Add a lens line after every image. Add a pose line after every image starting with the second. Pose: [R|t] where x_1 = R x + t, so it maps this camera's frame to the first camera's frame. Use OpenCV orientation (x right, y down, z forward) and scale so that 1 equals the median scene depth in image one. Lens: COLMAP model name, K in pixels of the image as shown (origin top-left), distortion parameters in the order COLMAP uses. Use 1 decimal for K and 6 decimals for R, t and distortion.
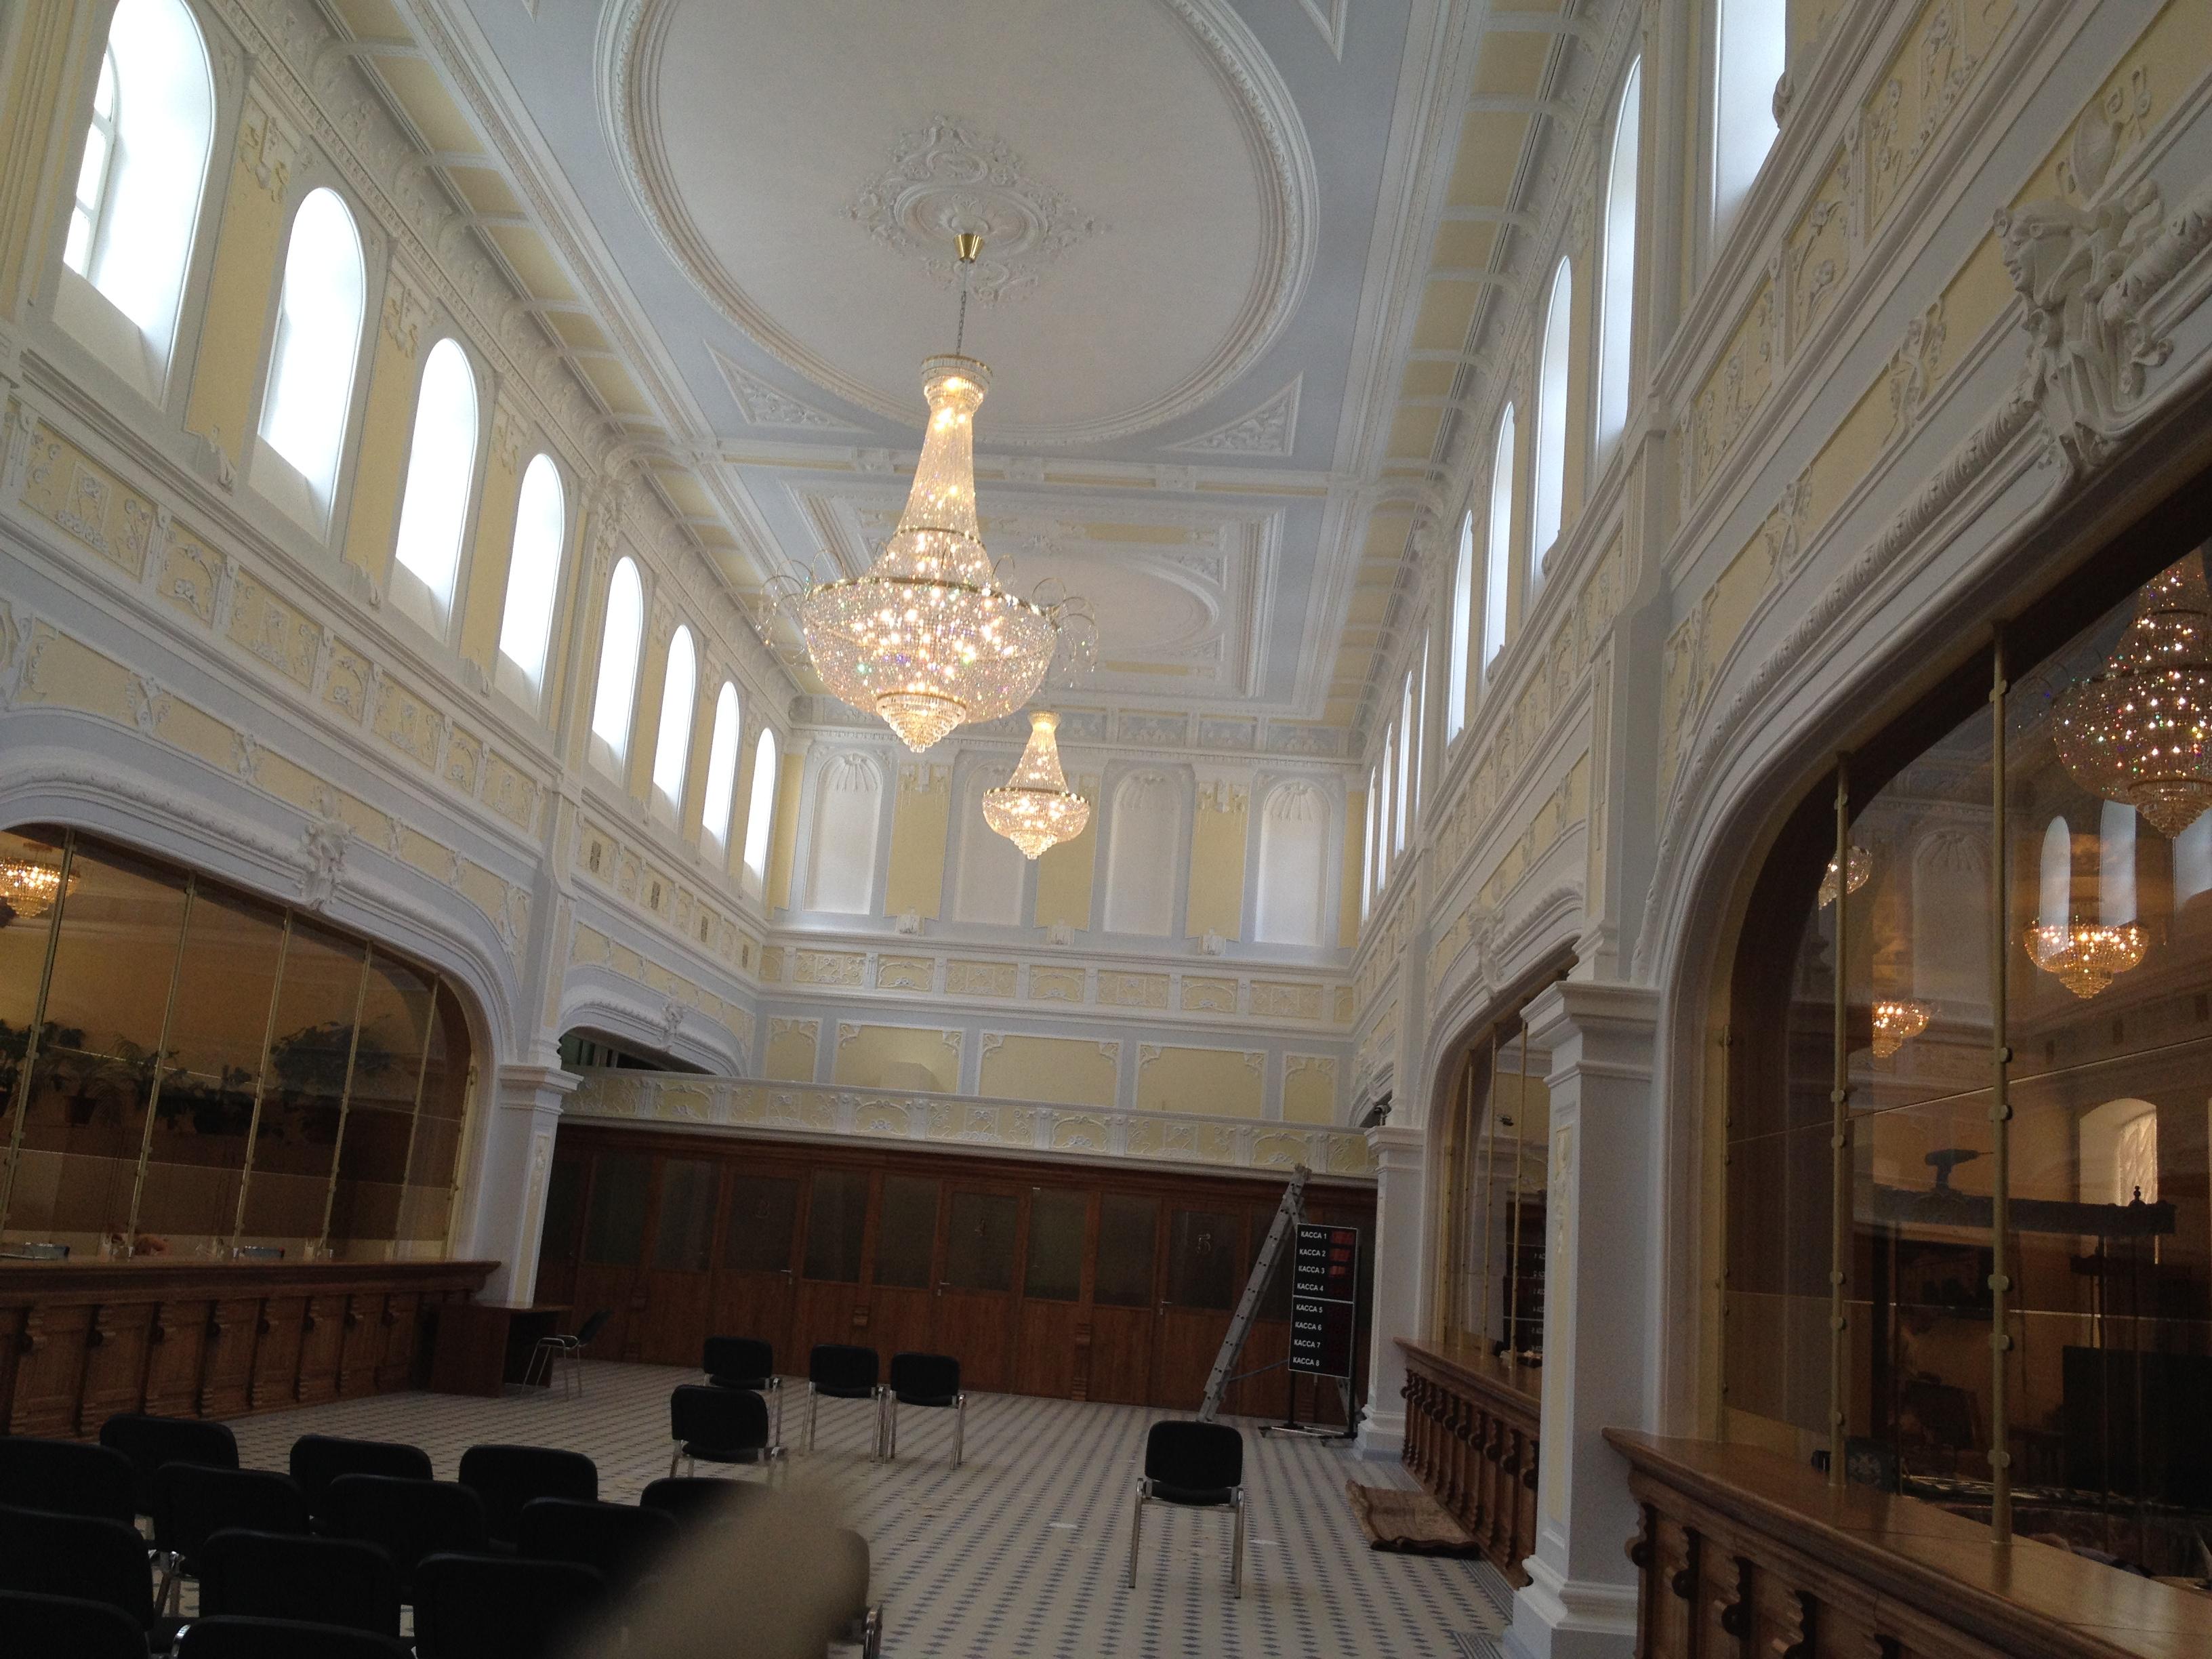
lens RADIAL K [[2066.9, 0, 1106.0], [0, 2066.9, 829.5], [0, 0, 1]] dist [-0.005493, -0.153714]
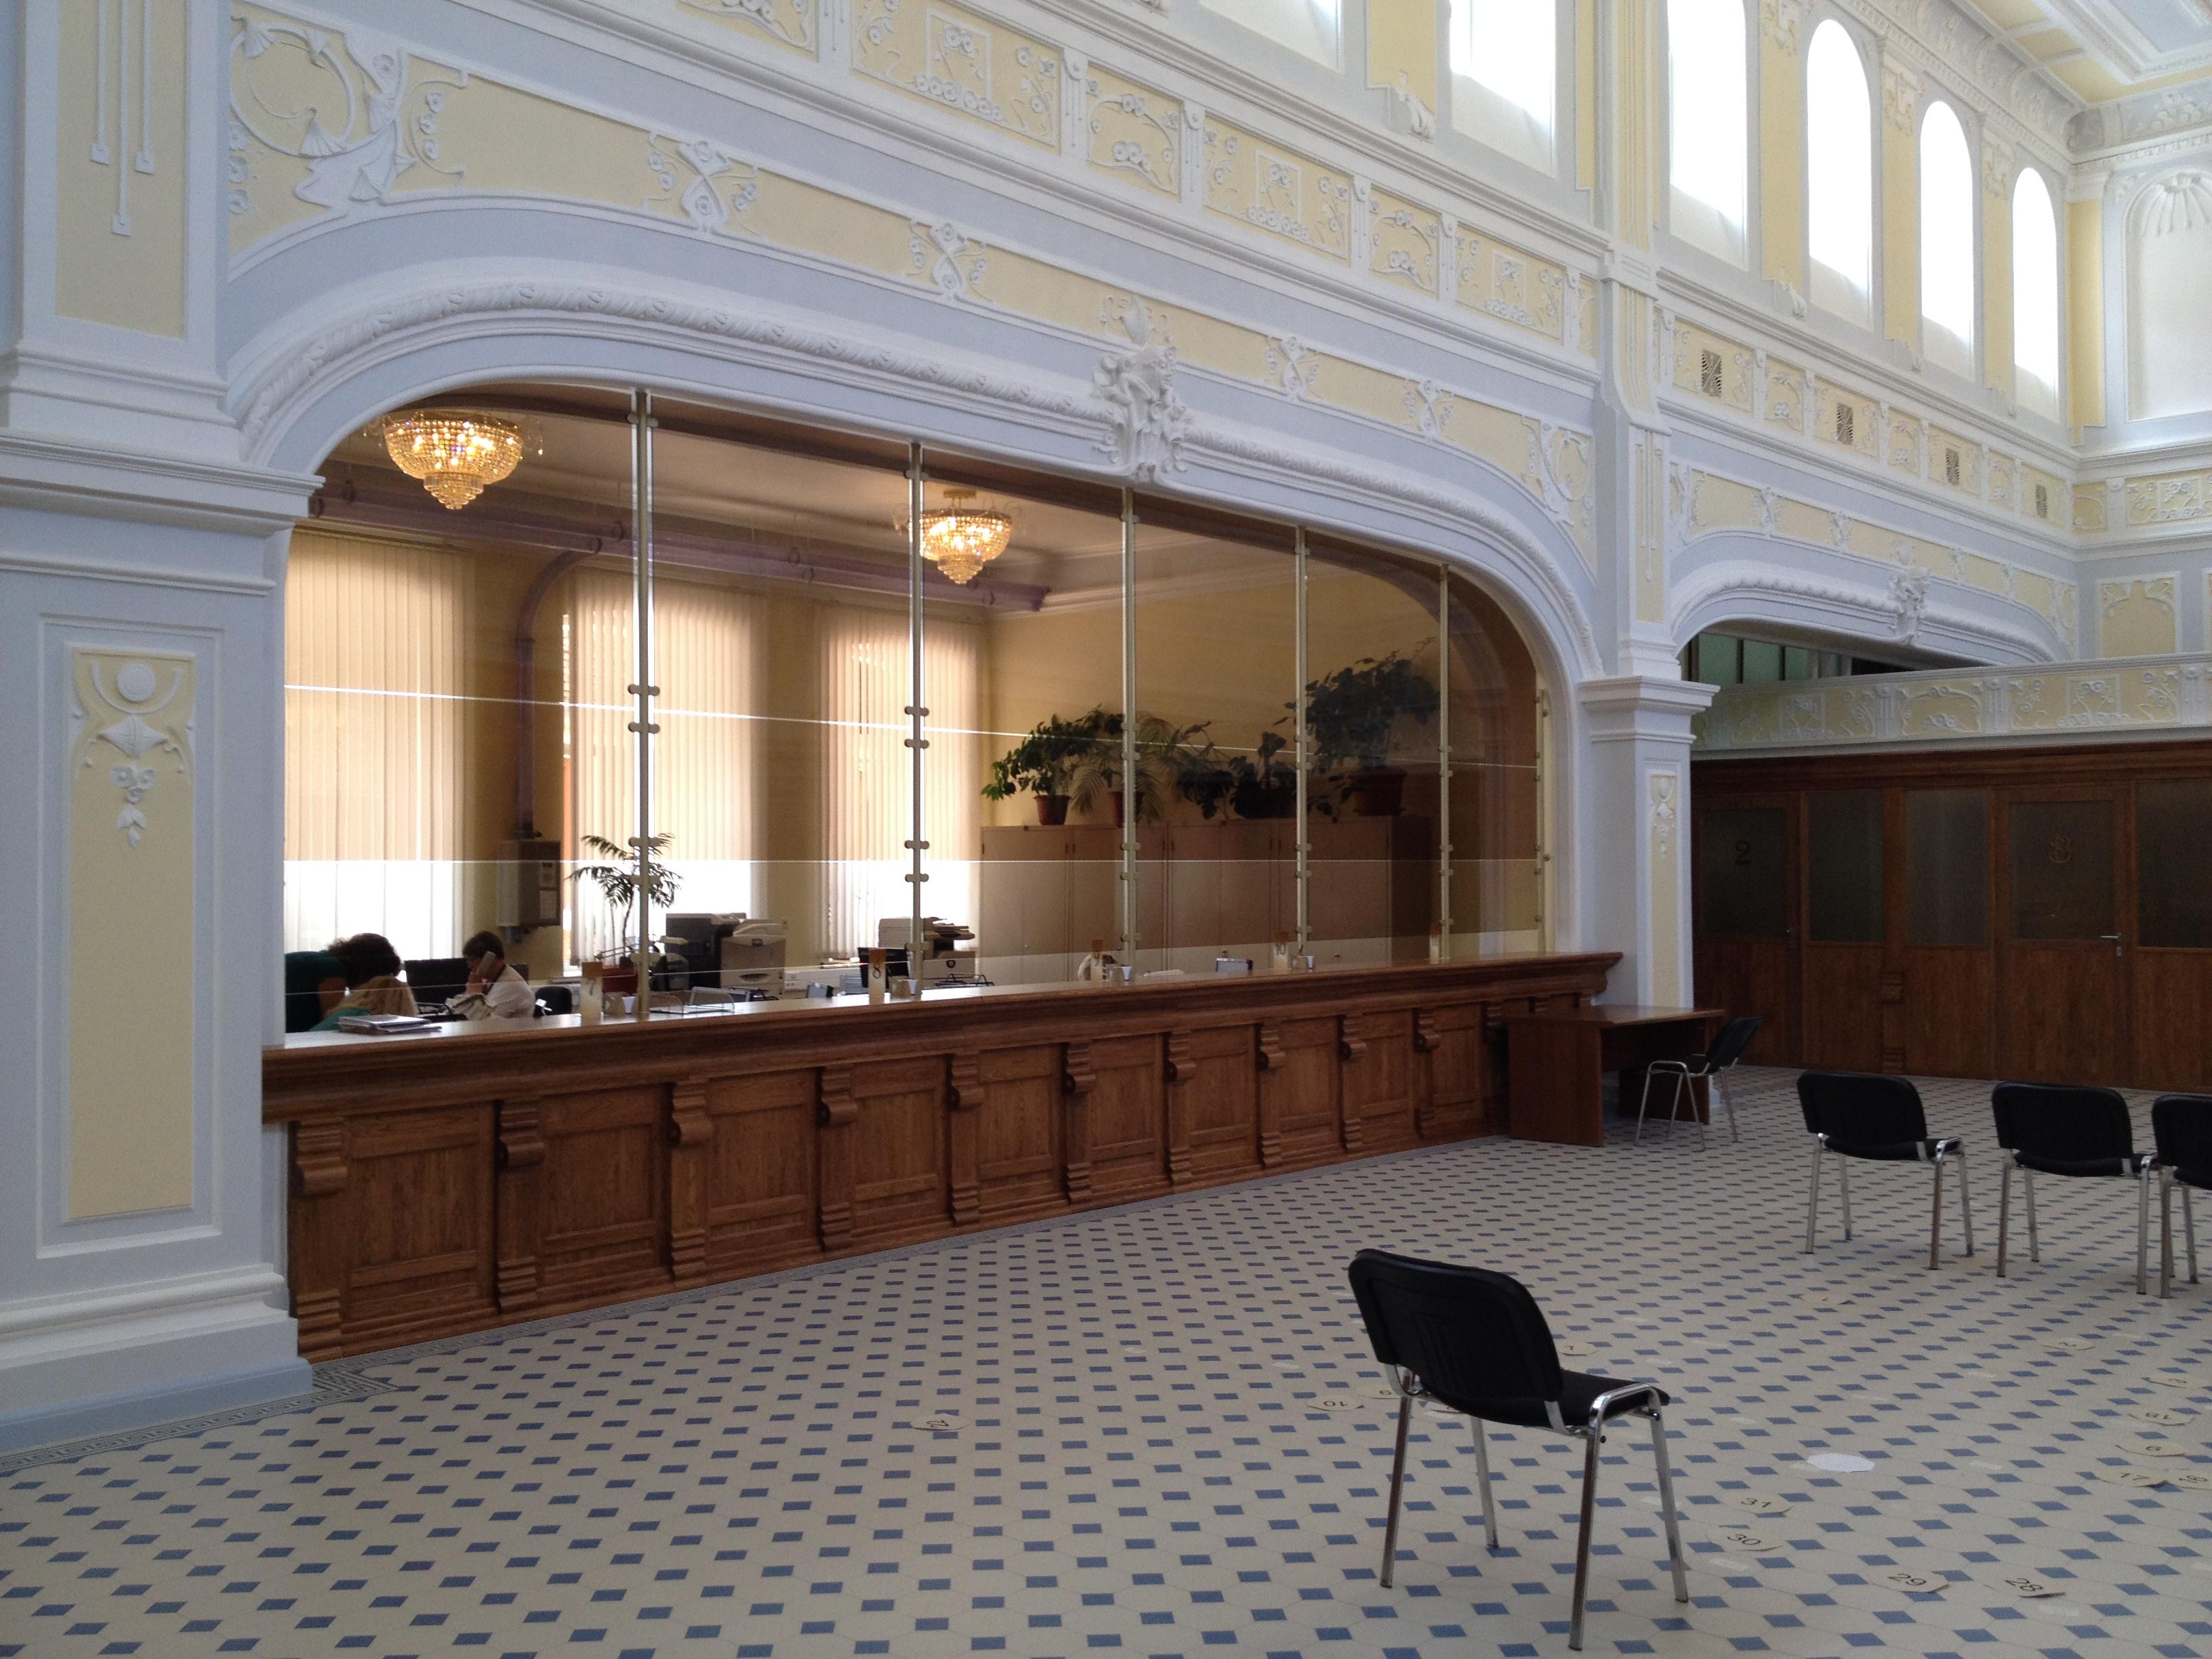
lens RADIAL K [[1924.1, 0, 1102.6], [0, 1924.1, 849.1], [0, 0, 1]] dist [0.116206, -0.199928]
pose [[0.752326, -0.084688, -0.653326, 0.014200], [0.189441, 0.977627, 0.091422, 0.074354], [0.630966, -0.192546, 0.751537, 0.365122]]
